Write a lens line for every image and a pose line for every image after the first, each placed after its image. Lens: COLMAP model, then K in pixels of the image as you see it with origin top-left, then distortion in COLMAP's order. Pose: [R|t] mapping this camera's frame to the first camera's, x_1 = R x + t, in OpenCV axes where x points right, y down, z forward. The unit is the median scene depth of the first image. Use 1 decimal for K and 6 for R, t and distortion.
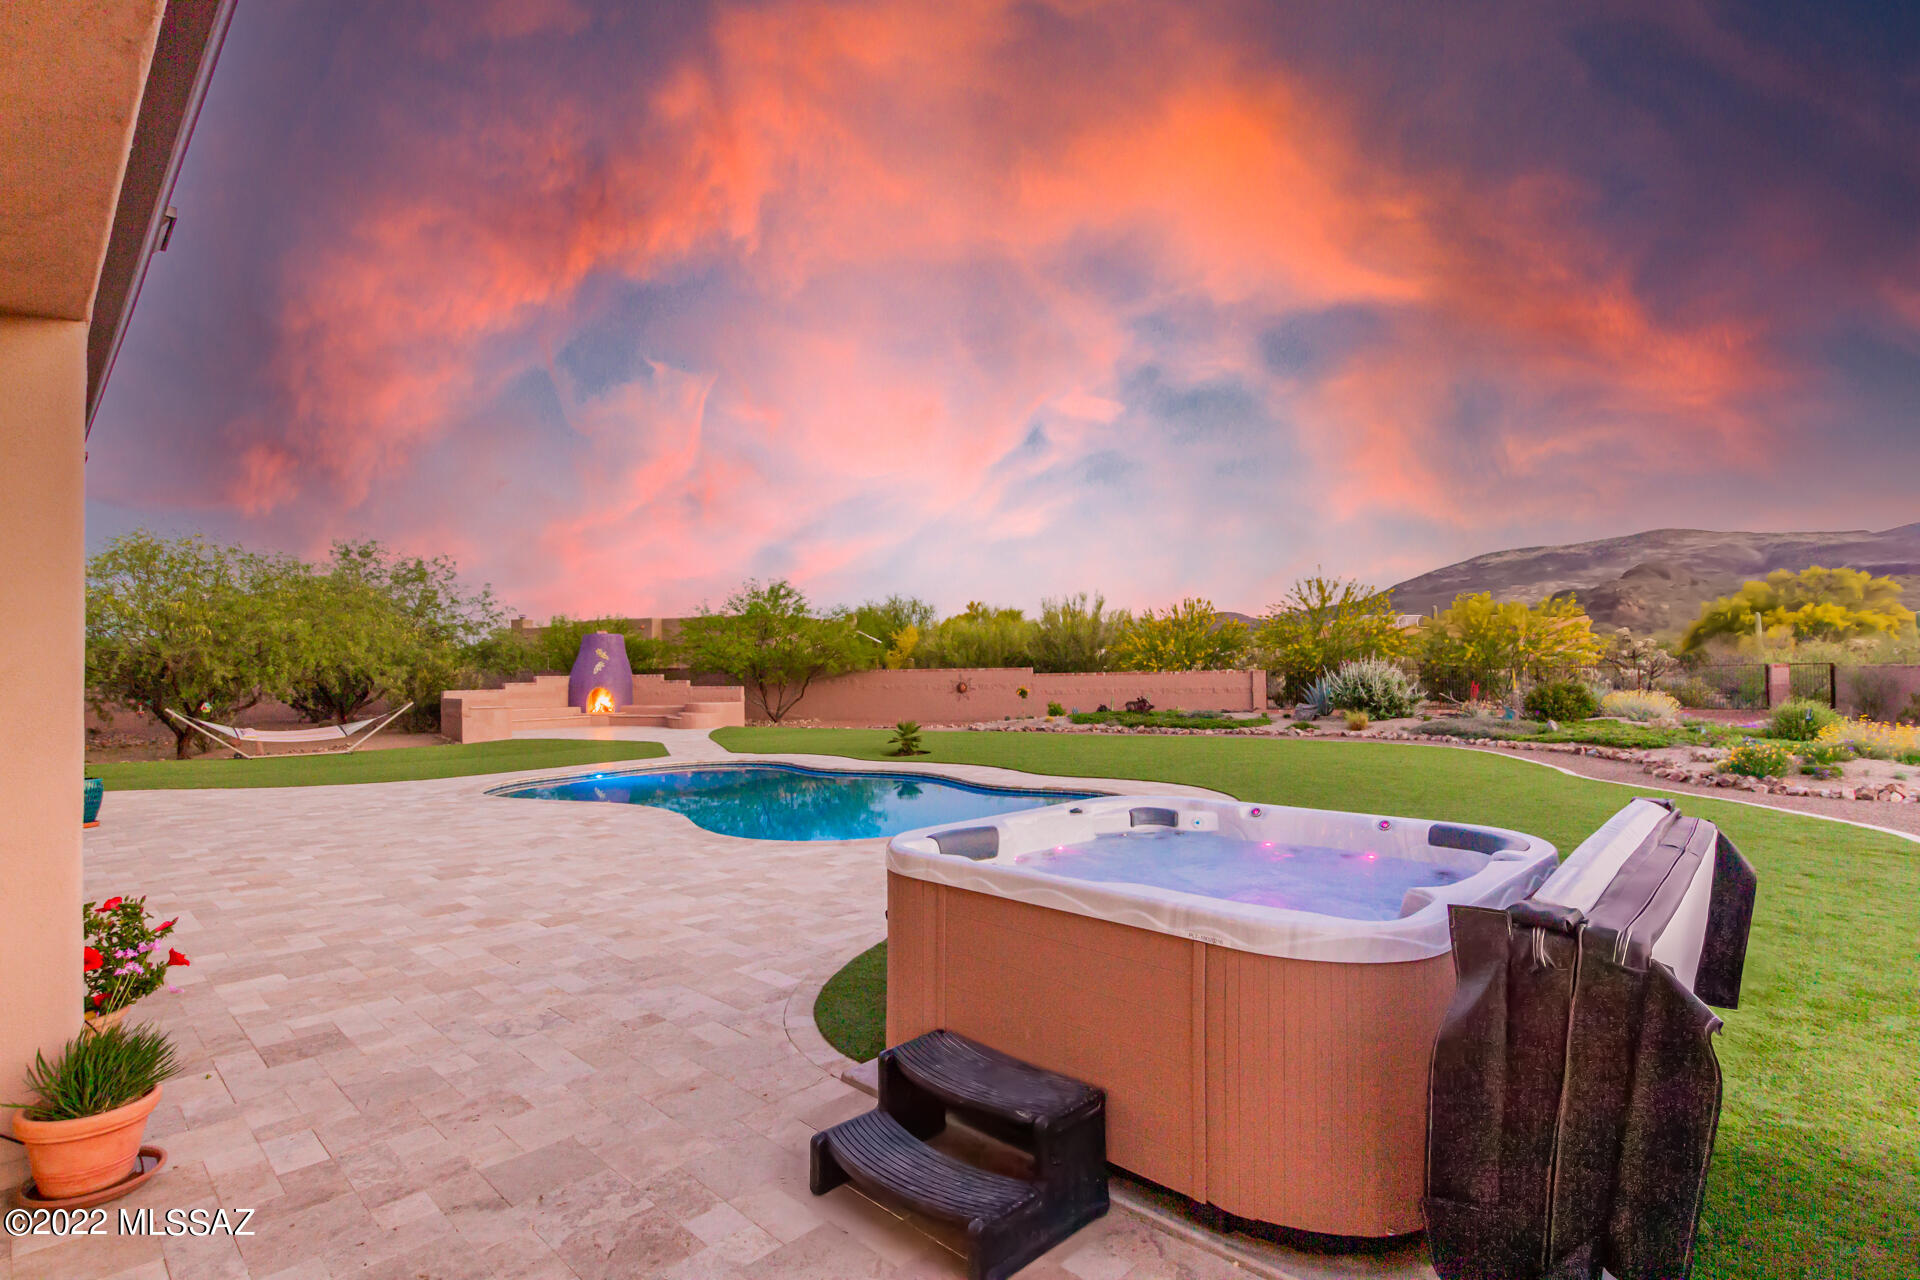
lens RADIAL K [[933.0, 0, 961.9], [0, 933.0, 660.4], [0, 0, 1]] dist [0.002427, 0.000781]
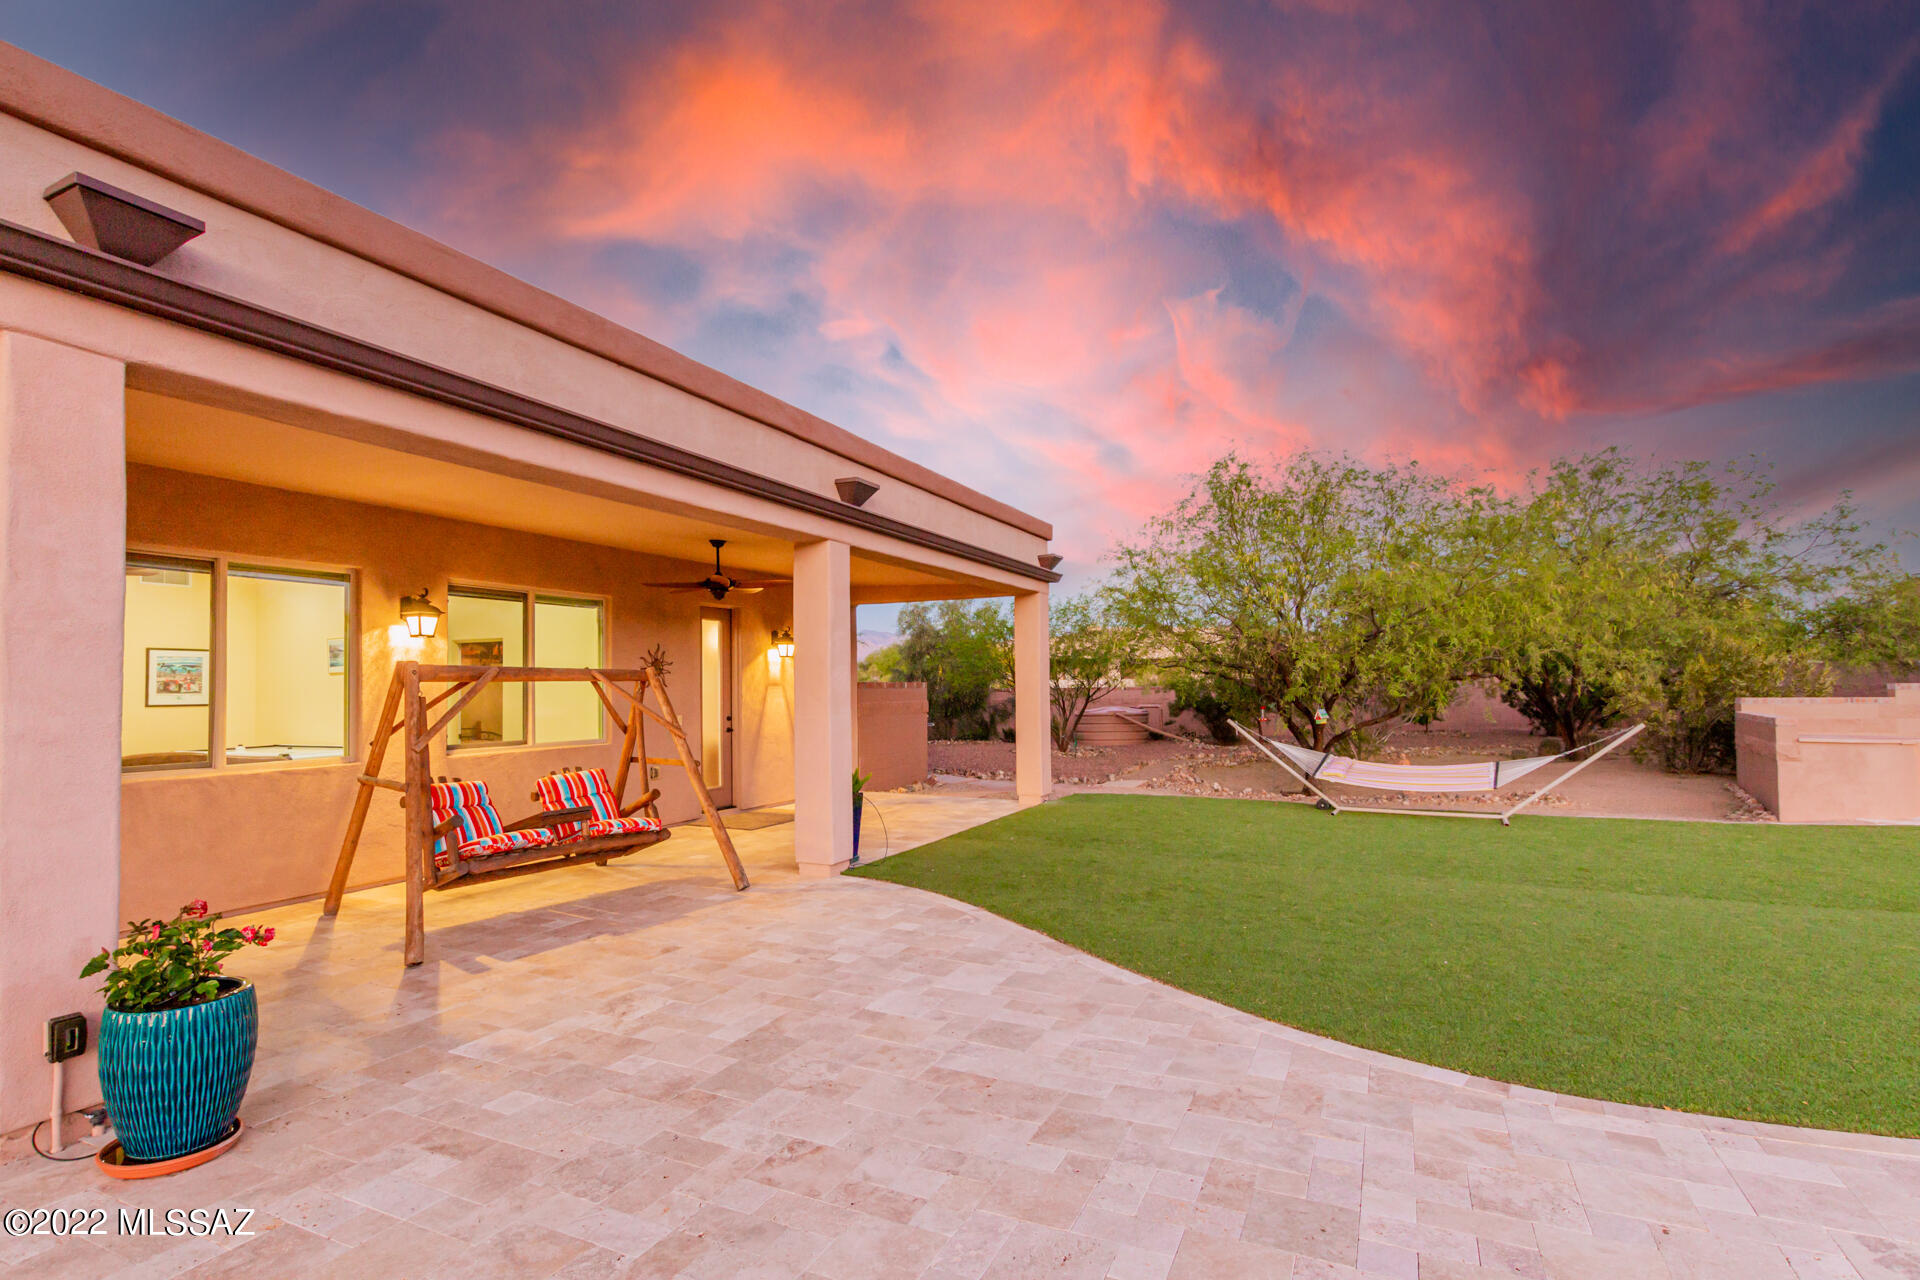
lens RADIAL K [[933.0, 0, 961.9], [0, 933.0, 660.4], [0, 0, 1]] dist [0.002427, 0.000781]
pose [[0.331622, -0.013241, -0.943319, -0.202412], [0.017760, 0.999812, -0.007790, 0.008155], [0.943245, -0.014170, 0.331795, 0.405368]]
